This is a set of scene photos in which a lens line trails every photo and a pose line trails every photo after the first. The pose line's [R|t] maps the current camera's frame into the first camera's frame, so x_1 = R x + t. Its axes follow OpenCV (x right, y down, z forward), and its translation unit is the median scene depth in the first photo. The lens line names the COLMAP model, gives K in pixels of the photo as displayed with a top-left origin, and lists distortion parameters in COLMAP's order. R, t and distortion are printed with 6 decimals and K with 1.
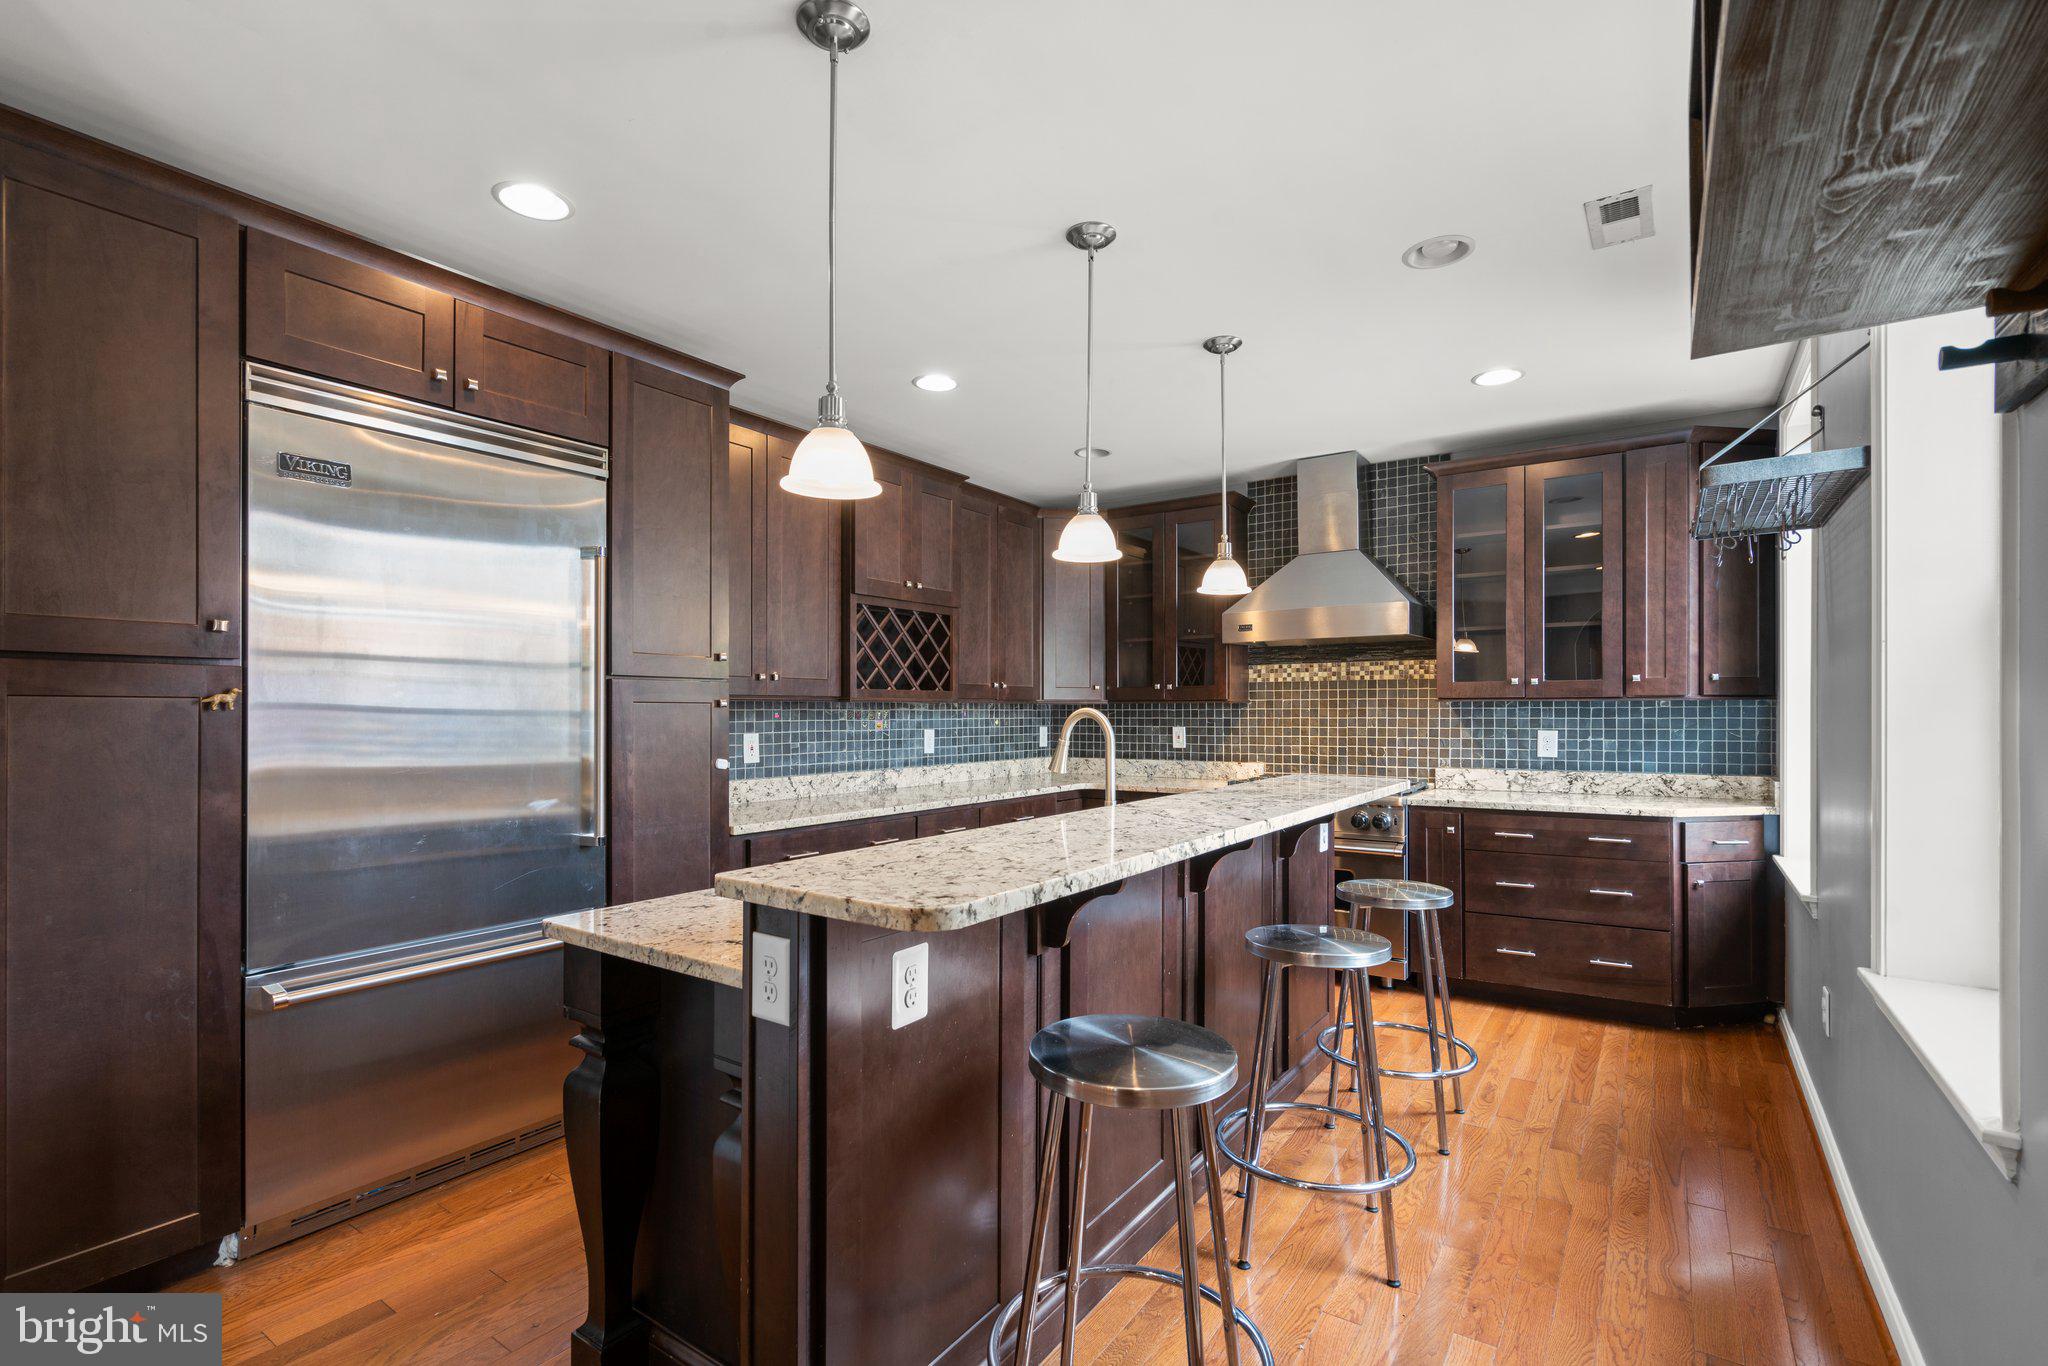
lens RADIAL K [[936.3, 0, 1022.5], [0, 936.3, 709.9], [0, 0, 1]] dist [-0.001908, 0.000111]
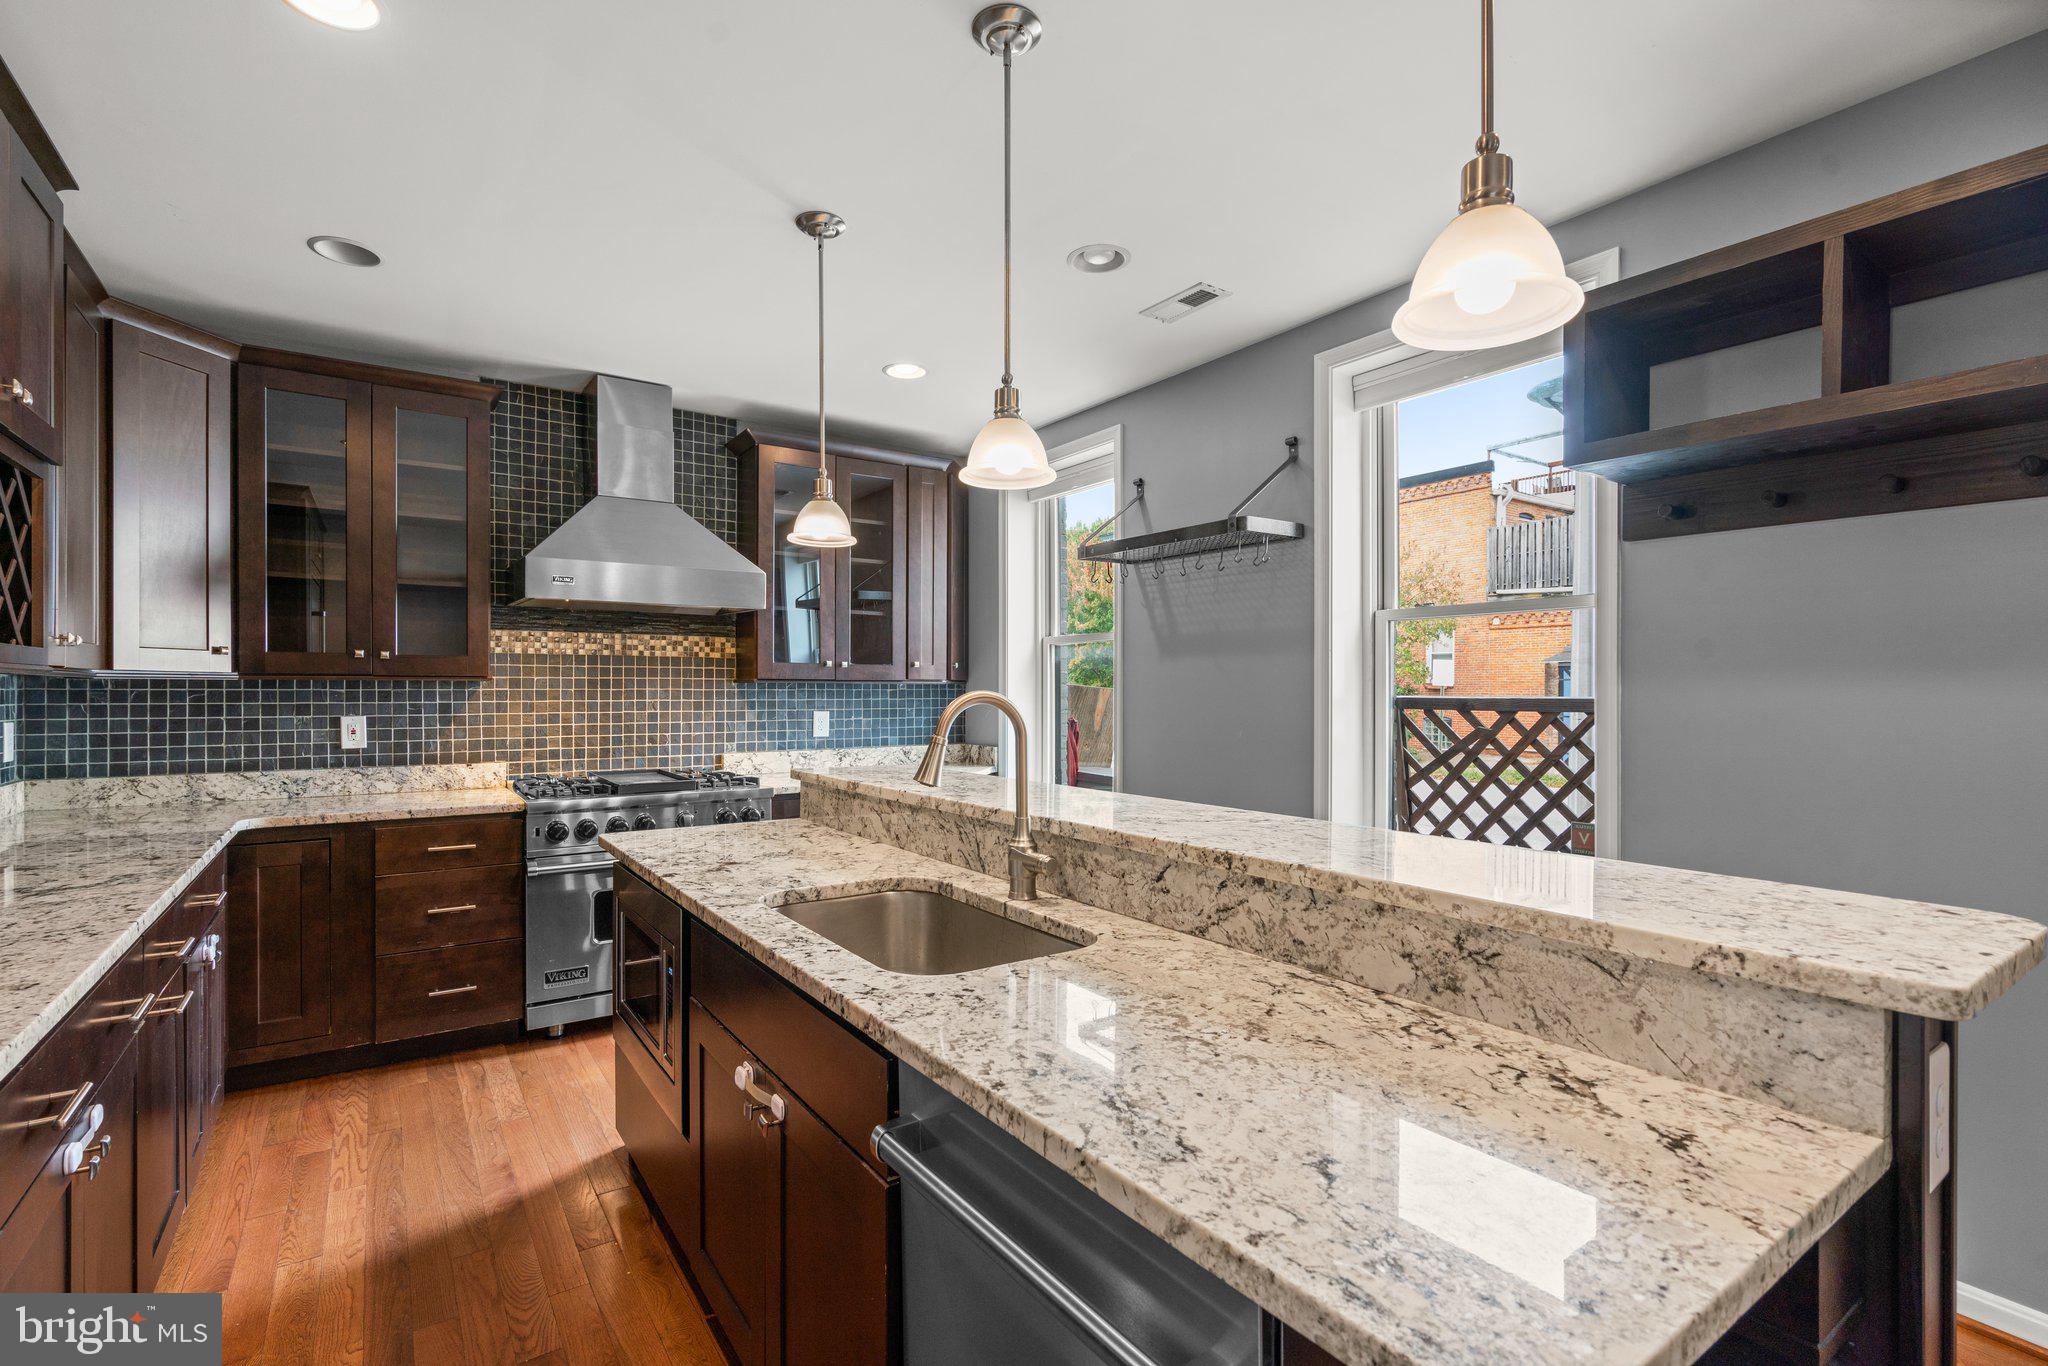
lens RADIAL K [[930.6, 0, 1004.4], [0, 930.6, 691.3], [0, 0, 1]] dist [0.002351, 0.000787]
pose [[0.359767, 0.001519, 0.933041, -0.349629], [-0.004146, 0.999991, -0.000030, -0.001376], [-0.933033, -0.003857, 0.359770, 0.442619]]
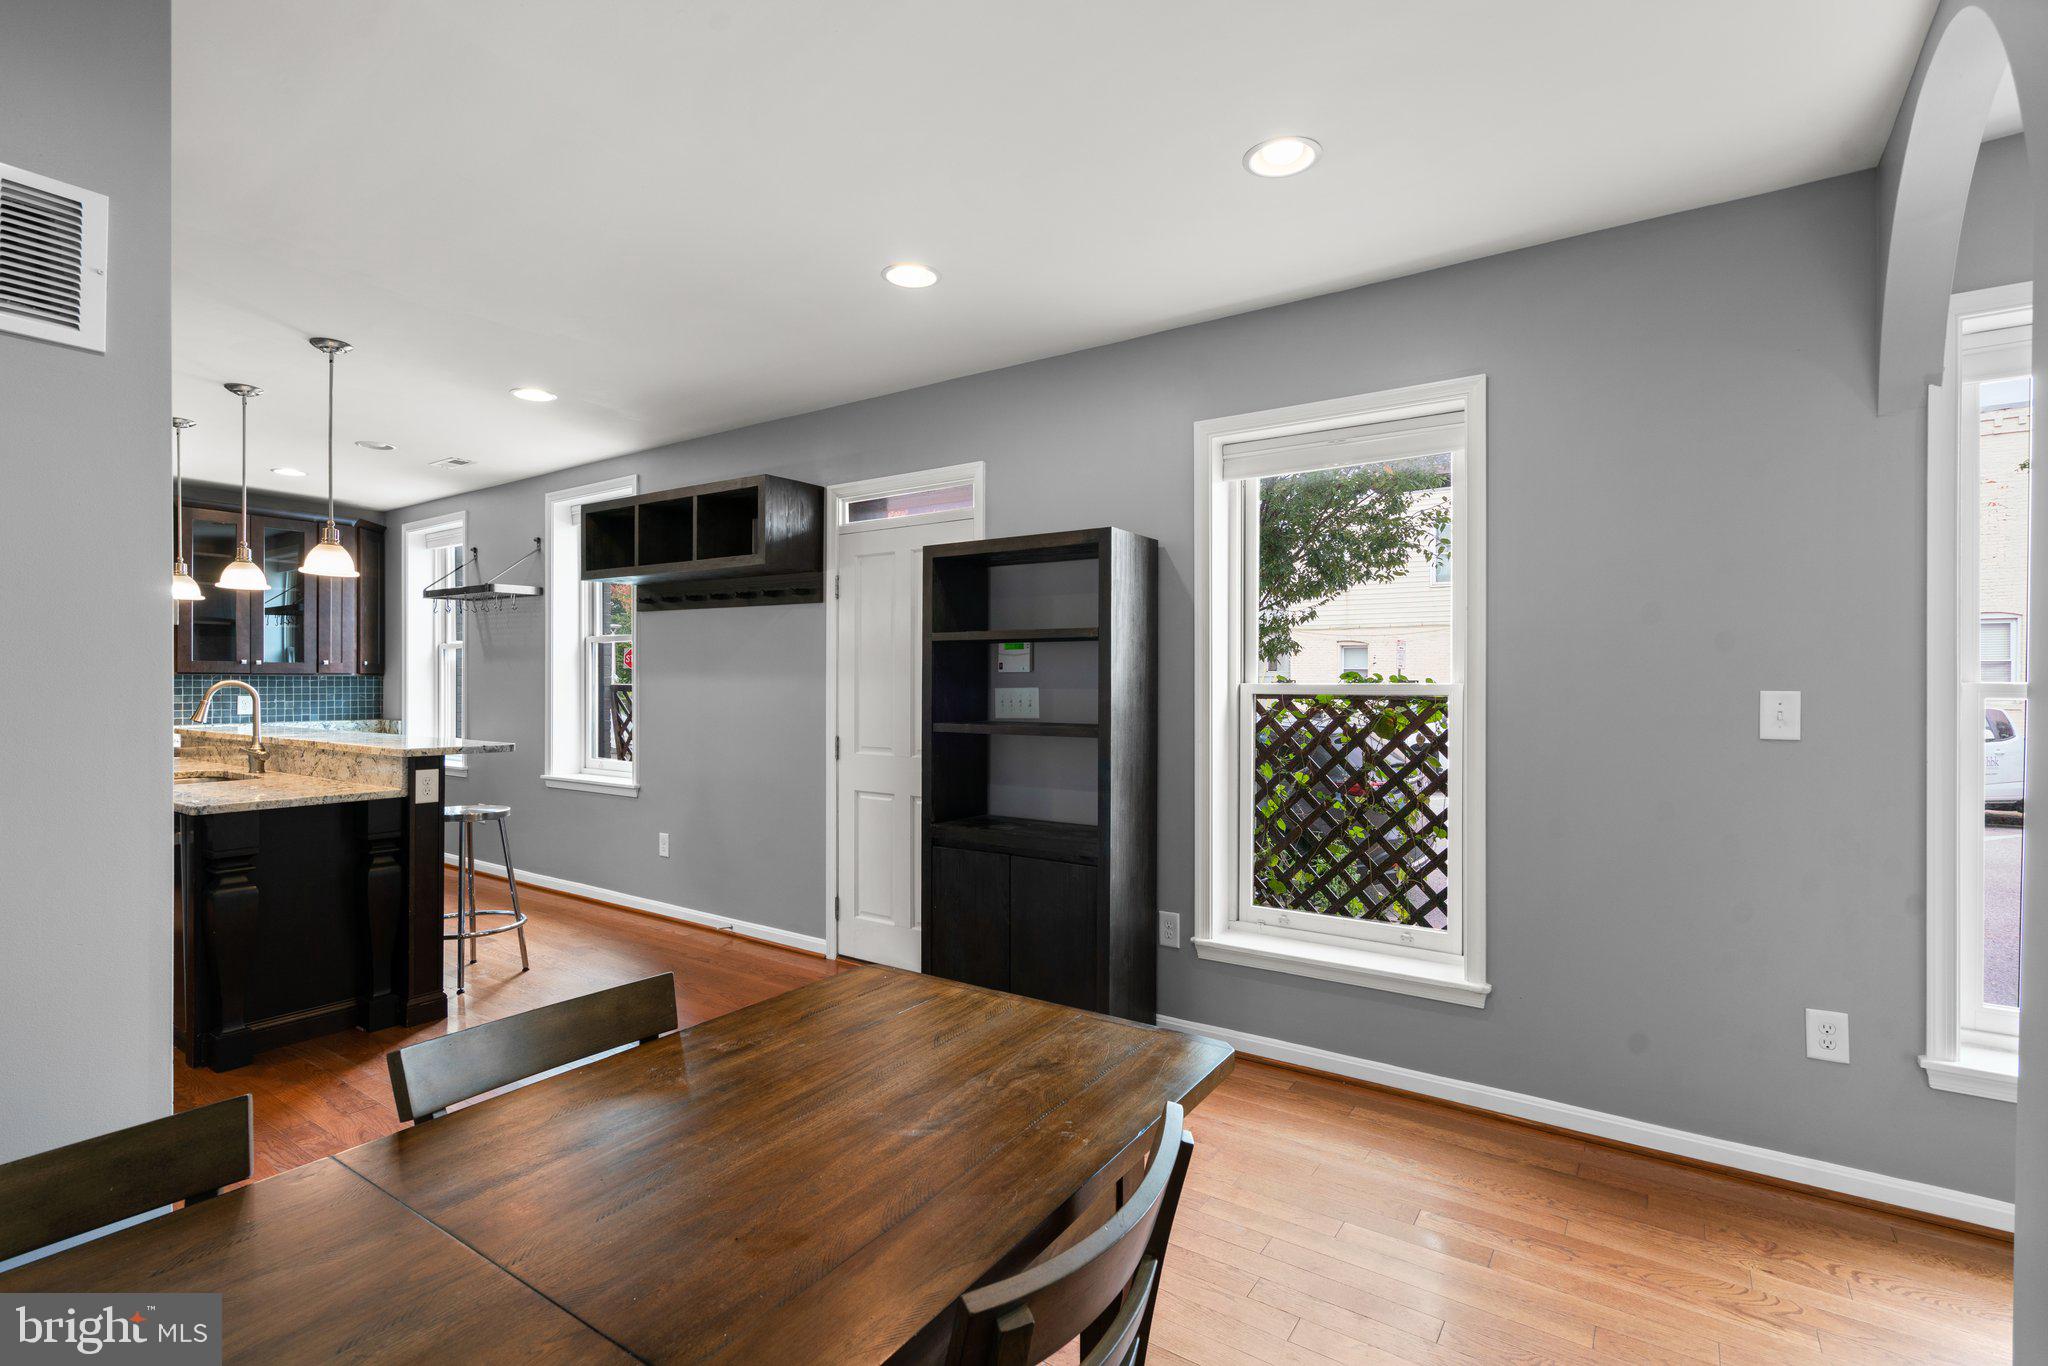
lens RADIAL K [[946.3, 0, 1024.0], [0, 946.3, 683.0], [0, 0, 1]] dist [-0.002858, -0.000209]
pose [[-0.003678, 0.001536, 0.999992, -0.925551], [-0.003547, 0.999993, -0.001549, 0.000120], [-0.999987, -0.003553, -0.003672, -0.203240]]
